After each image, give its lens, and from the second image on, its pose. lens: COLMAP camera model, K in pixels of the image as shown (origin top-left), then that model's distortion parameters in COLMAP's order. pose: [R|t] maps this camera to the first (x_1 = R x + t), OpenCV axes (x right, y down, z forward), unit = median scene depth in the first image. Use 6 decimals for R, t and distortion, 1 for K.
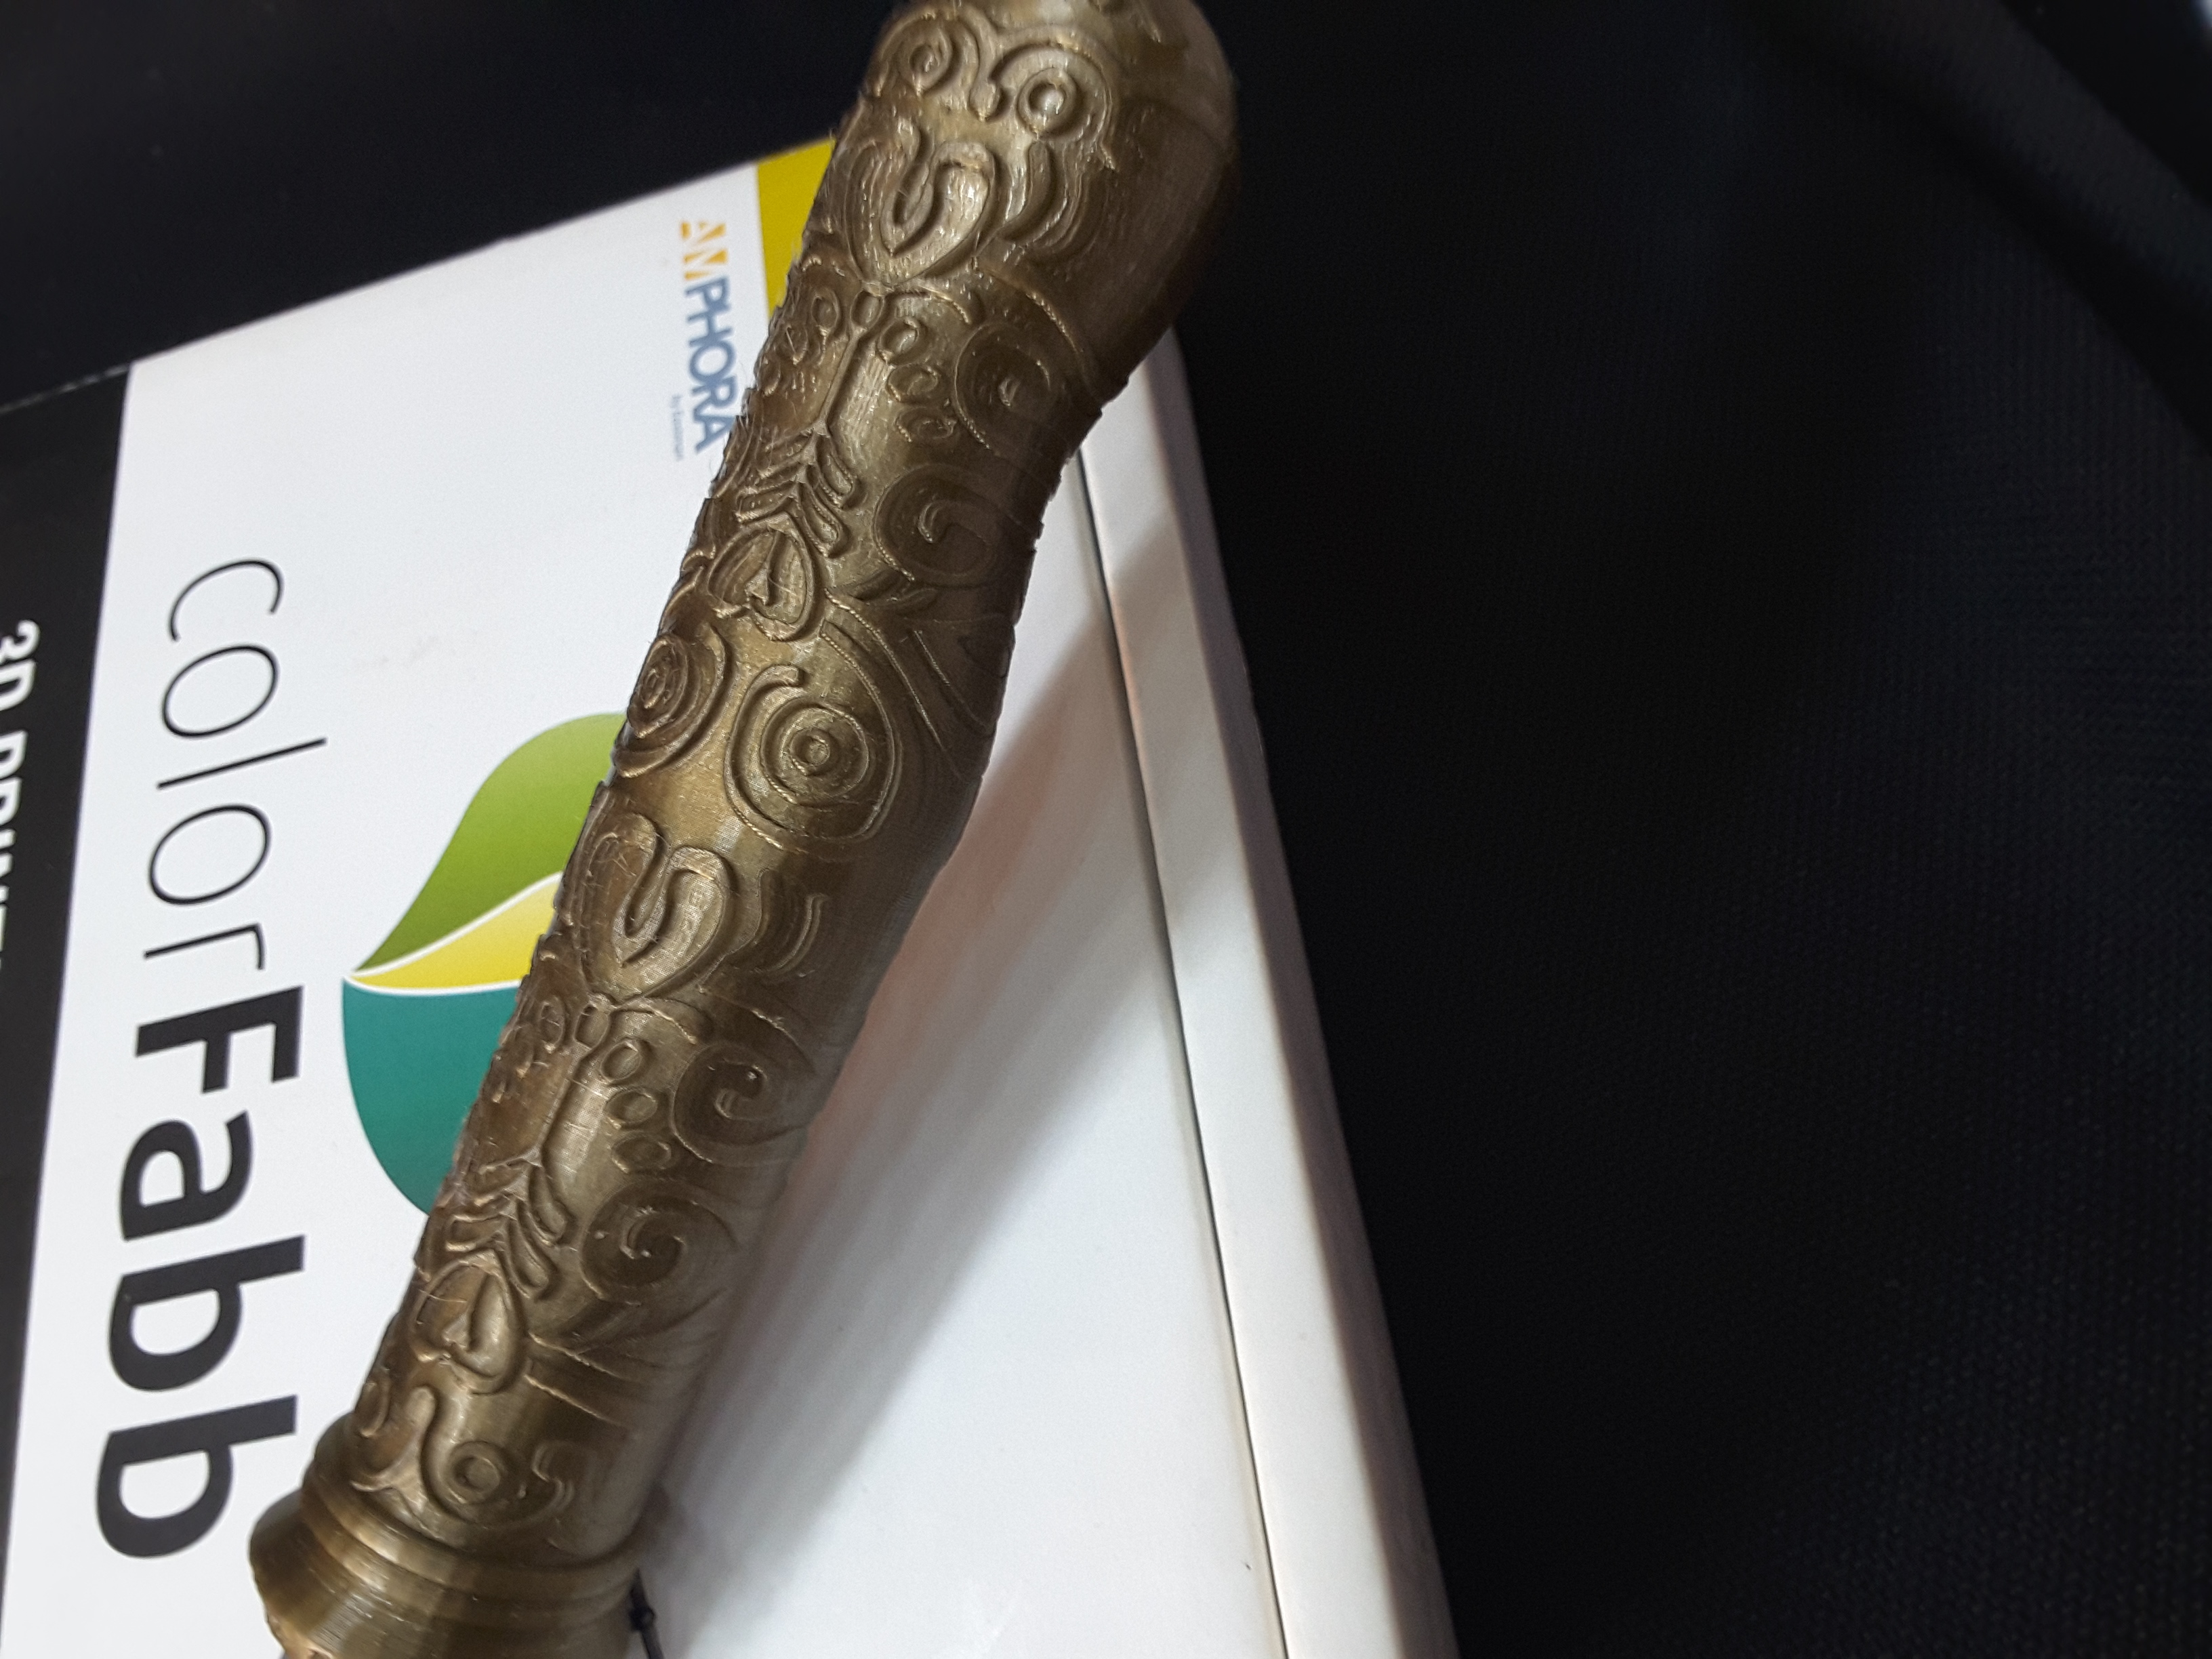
lens RADIAL K [[1690.9, 0, 1110.9], [0, 1690.9, 879.8], [0, 0, 1]] dist [0.152778, -0.228731]
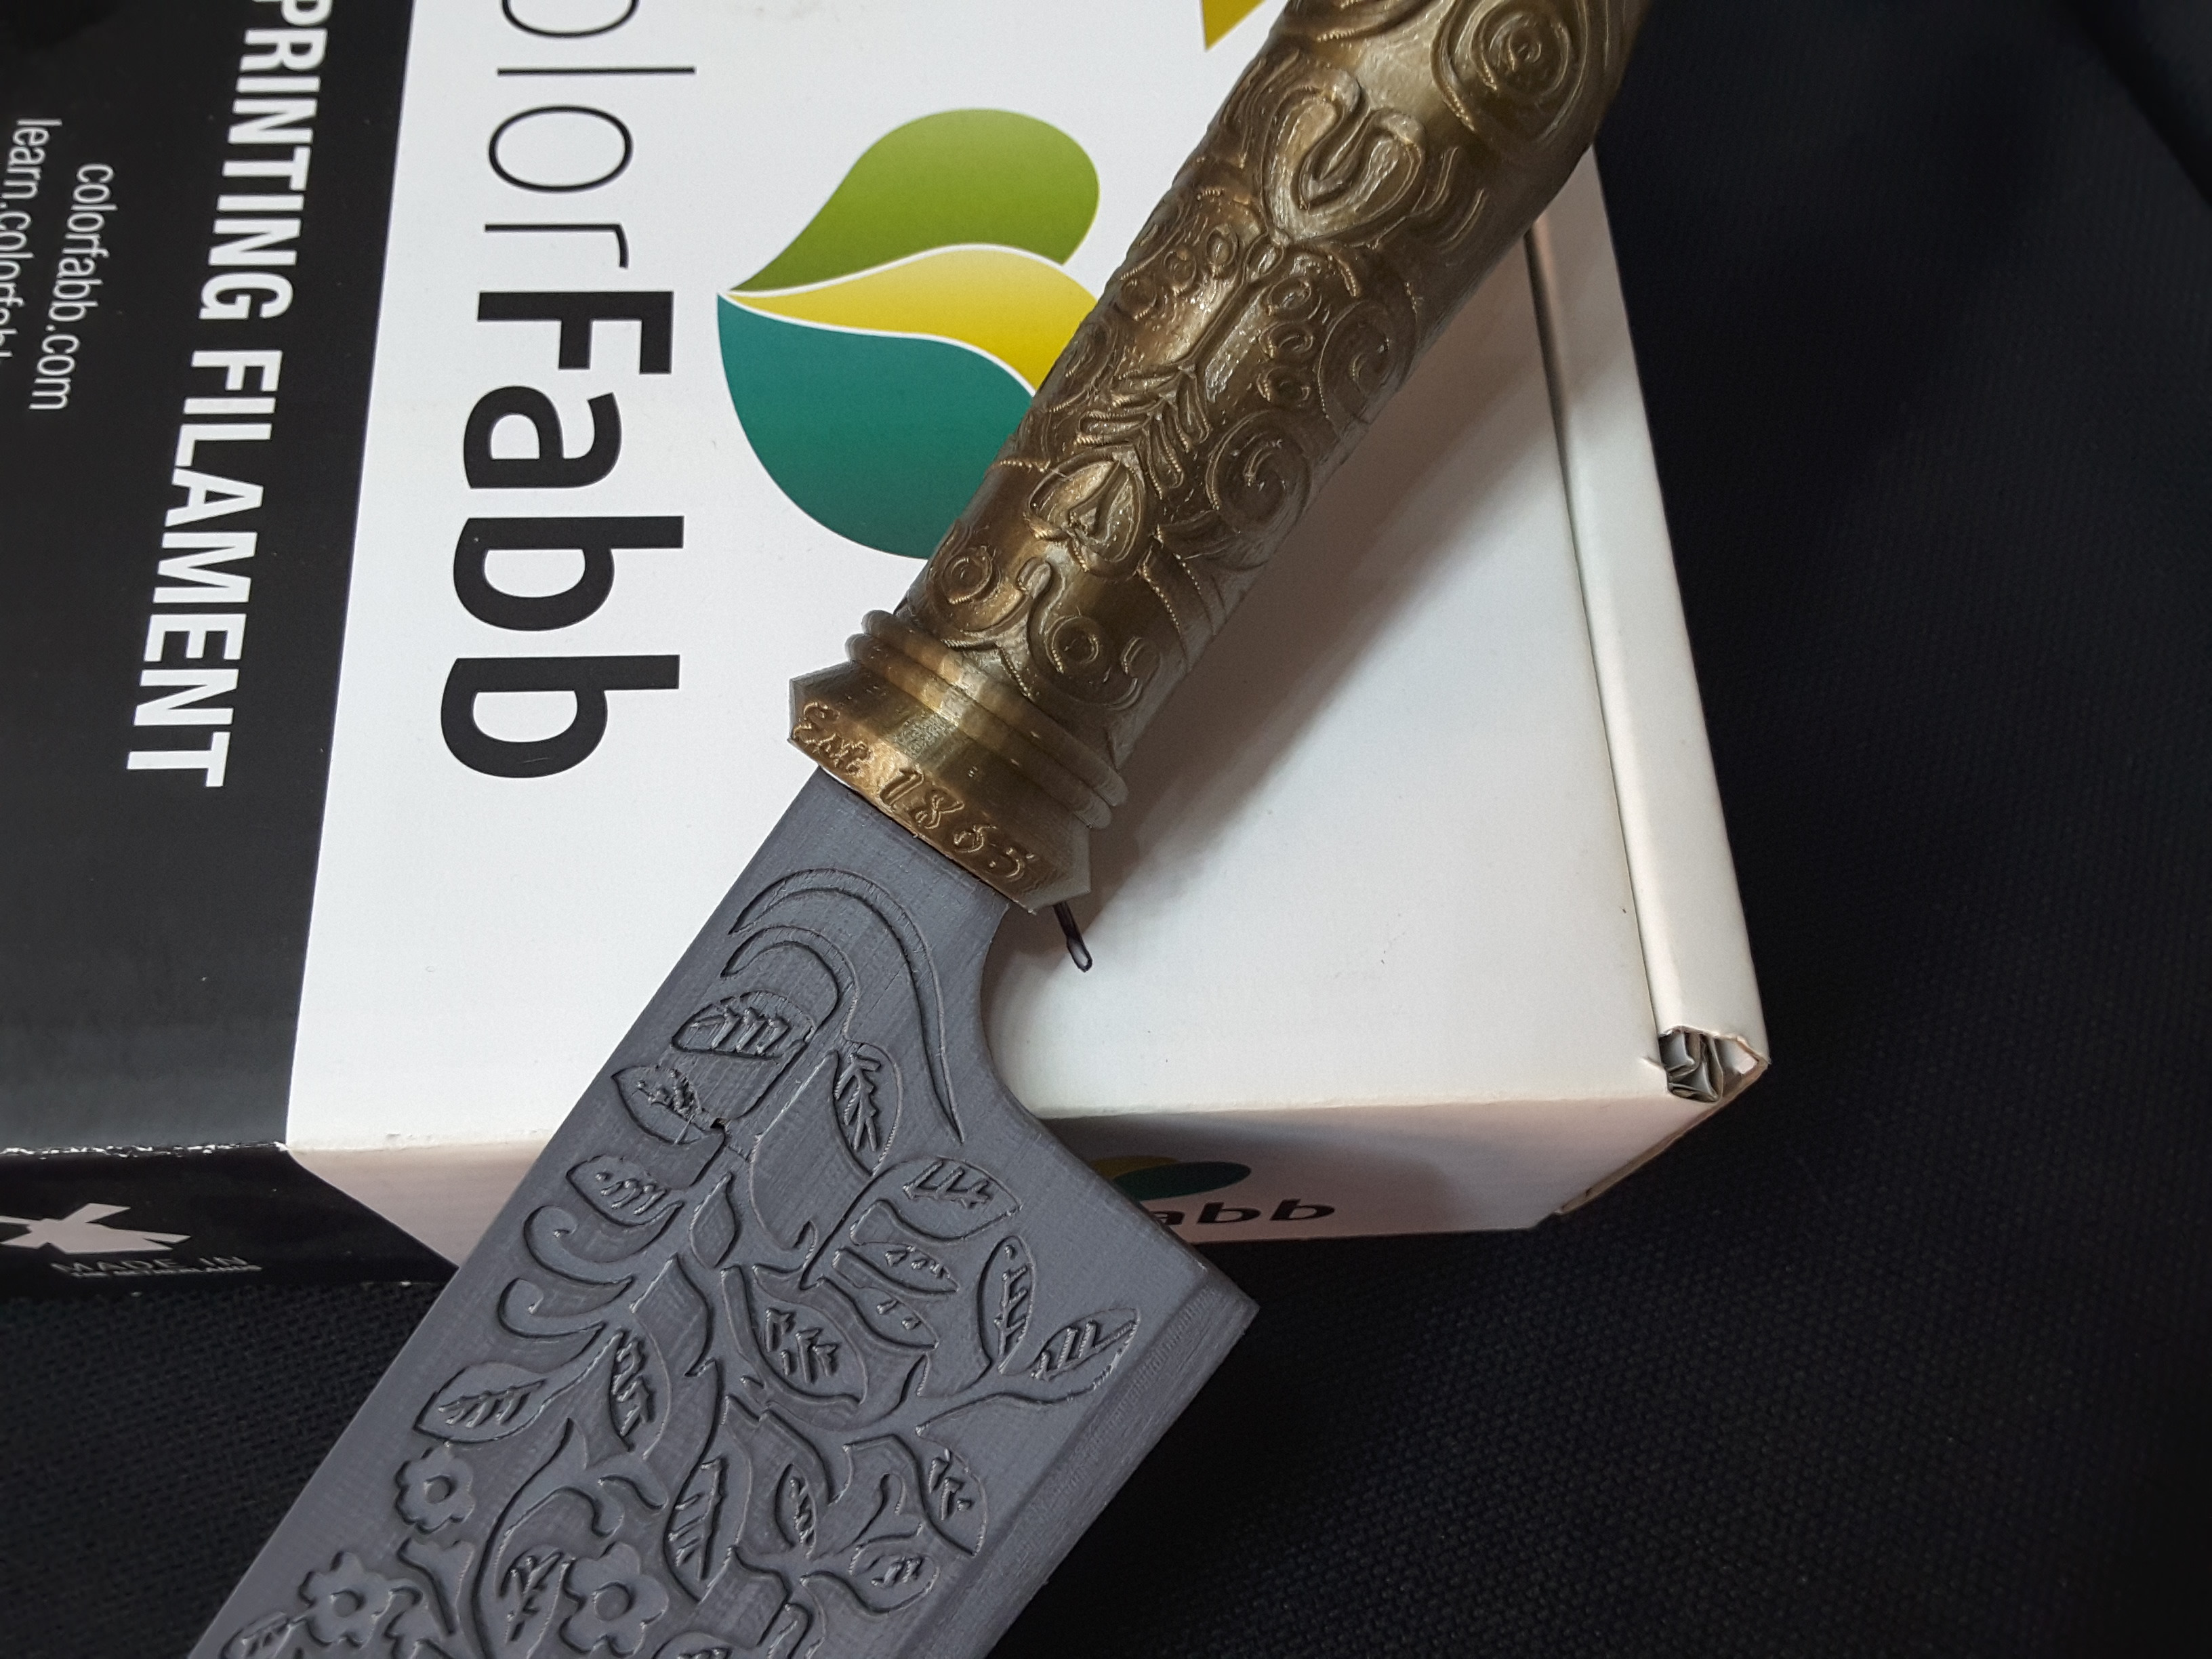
lens RADIAL K [[1673.8, 0, 1101.4], [0, 1673.8, 881.1], [0, 0, 1]] dist [0.108216, -0.166723]
pose [[0.954897, 0.189475, 0.228628, -0.394290], [-0.200254, 0.979433, 0.024690, 0.320104], [-0.219248, -0.069360, 0.973201, -0.020866]]
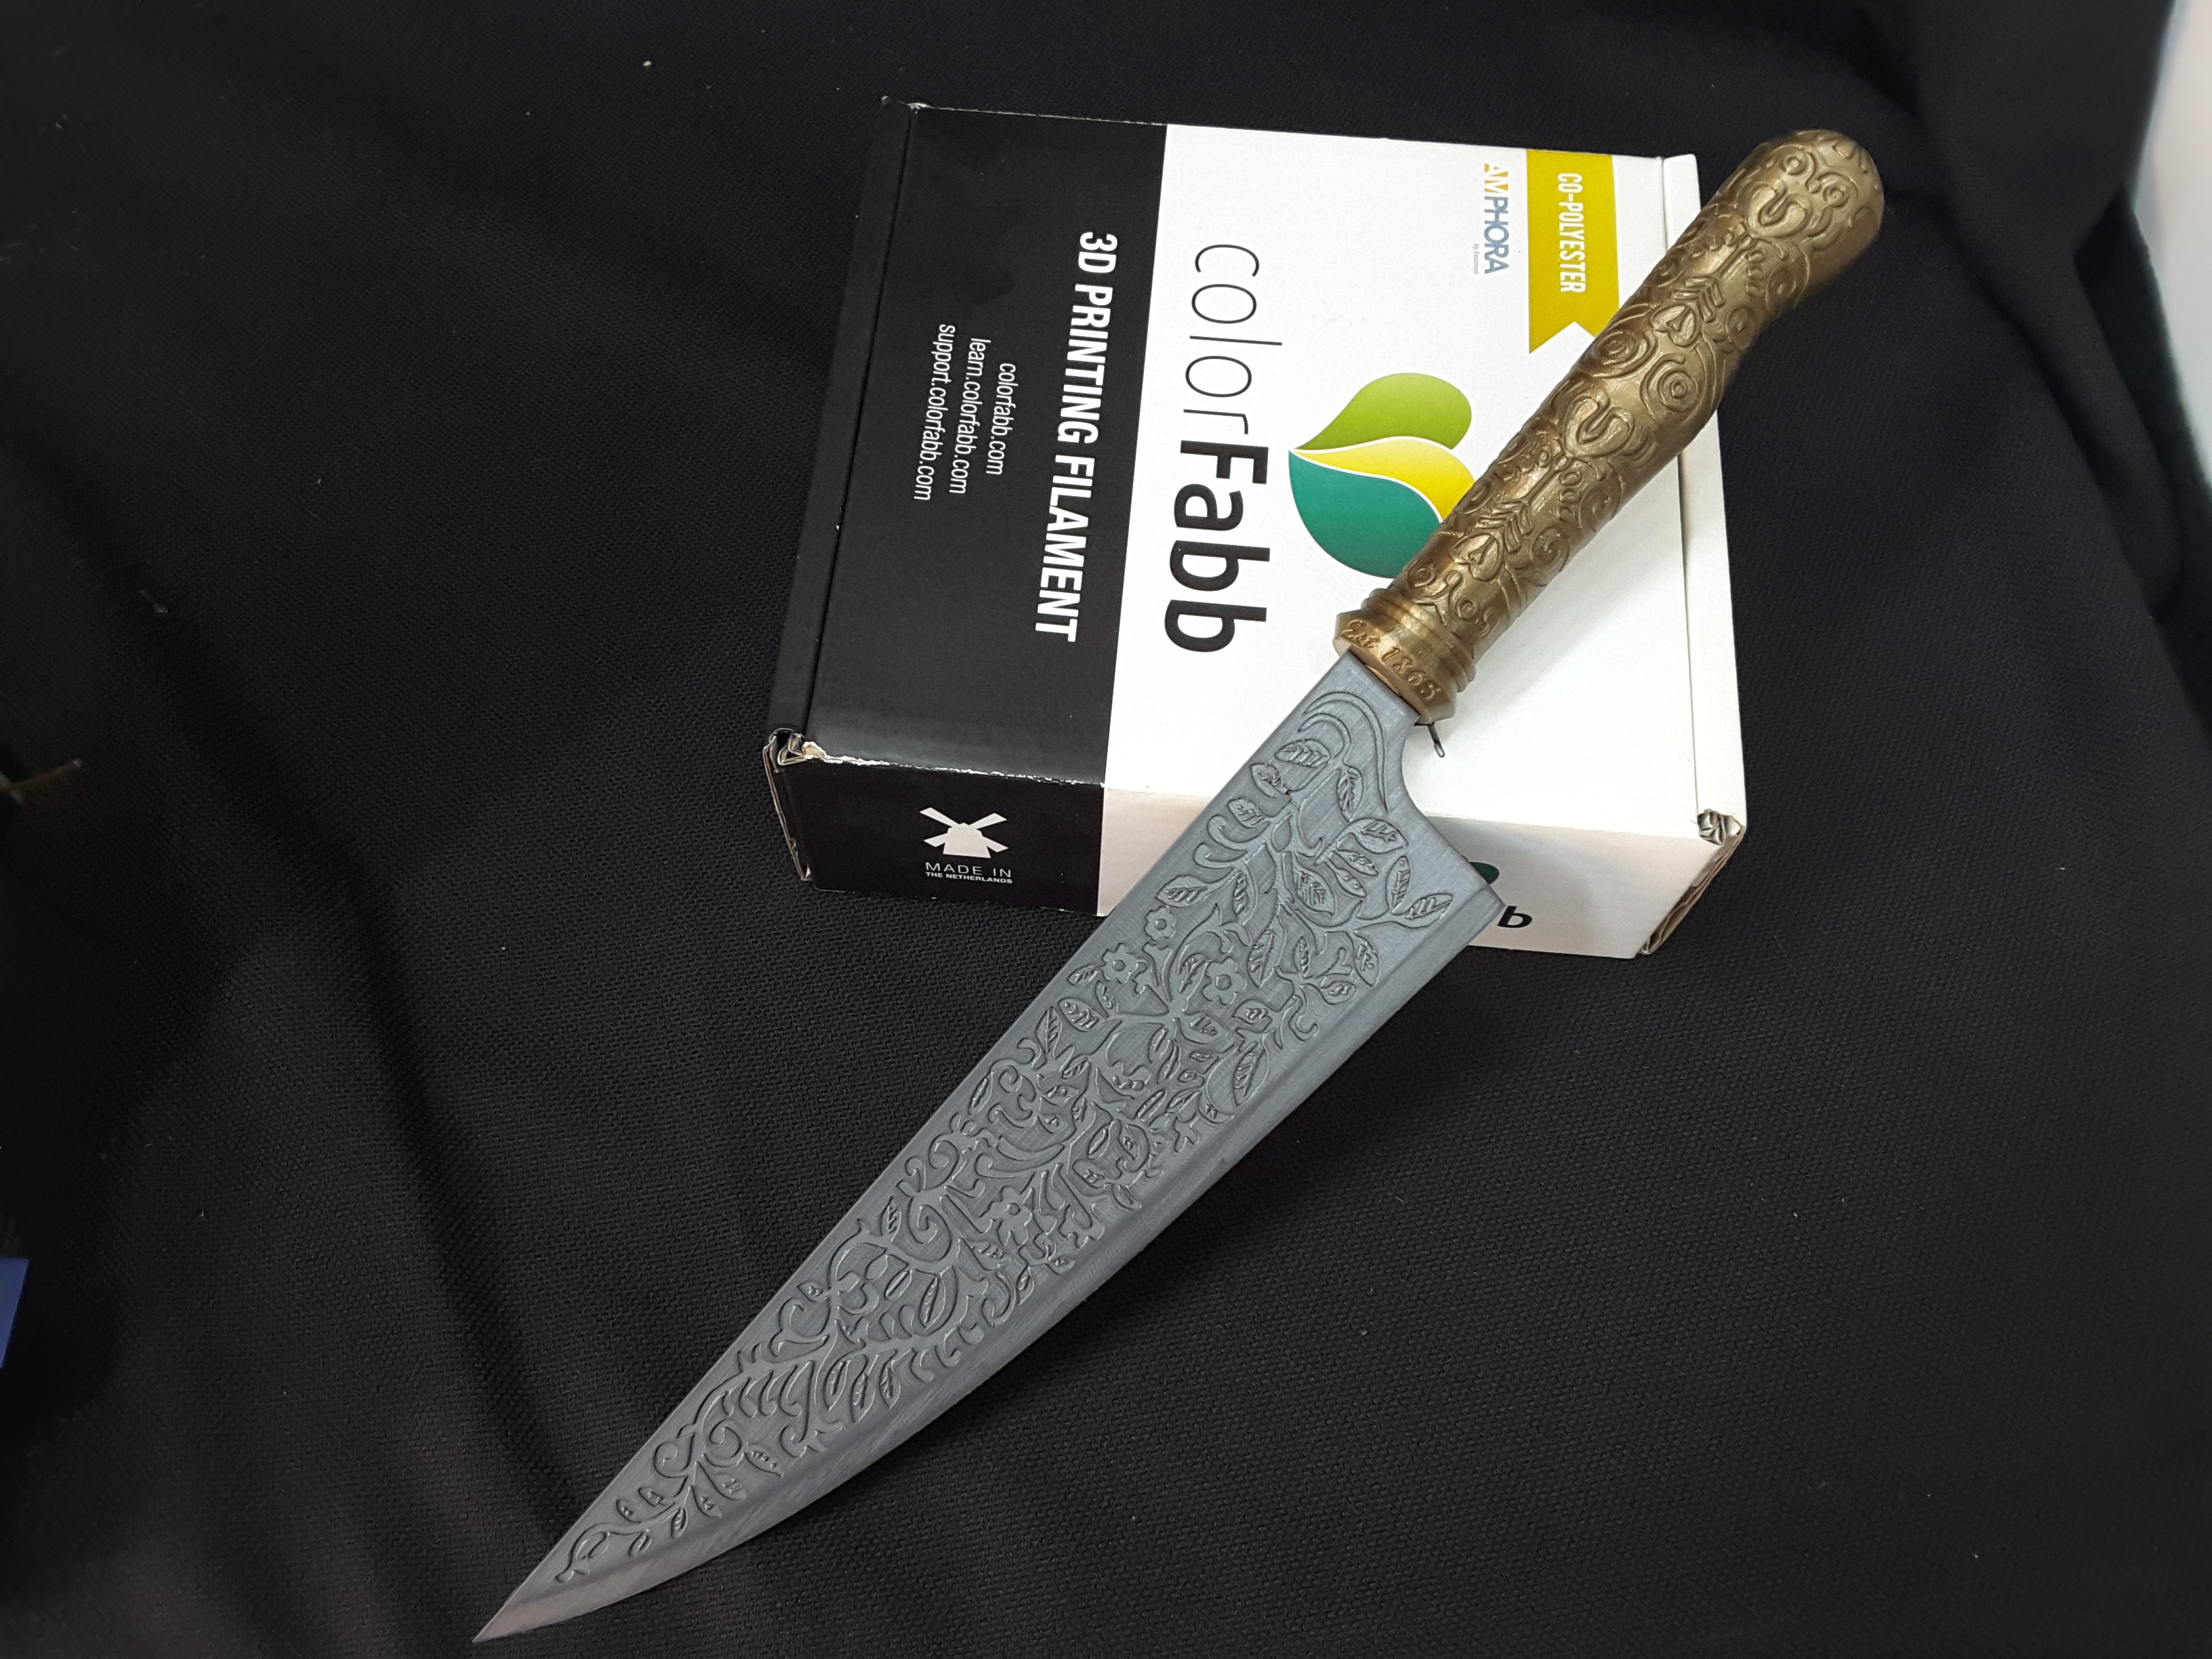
lens RADIAL K [[1673.8, 0, 1101.4], [0, 1673.8, 881.1], [0, 0, 1]] dist [0.108216, -0.166723]
pose [[0.939357, 0.315539, 0.134328, -0.775732], [-0.315399, 0.948683, -0.022888, 0.684178], [-0.134657, -0.020867, 0.990672, -1.045166]]
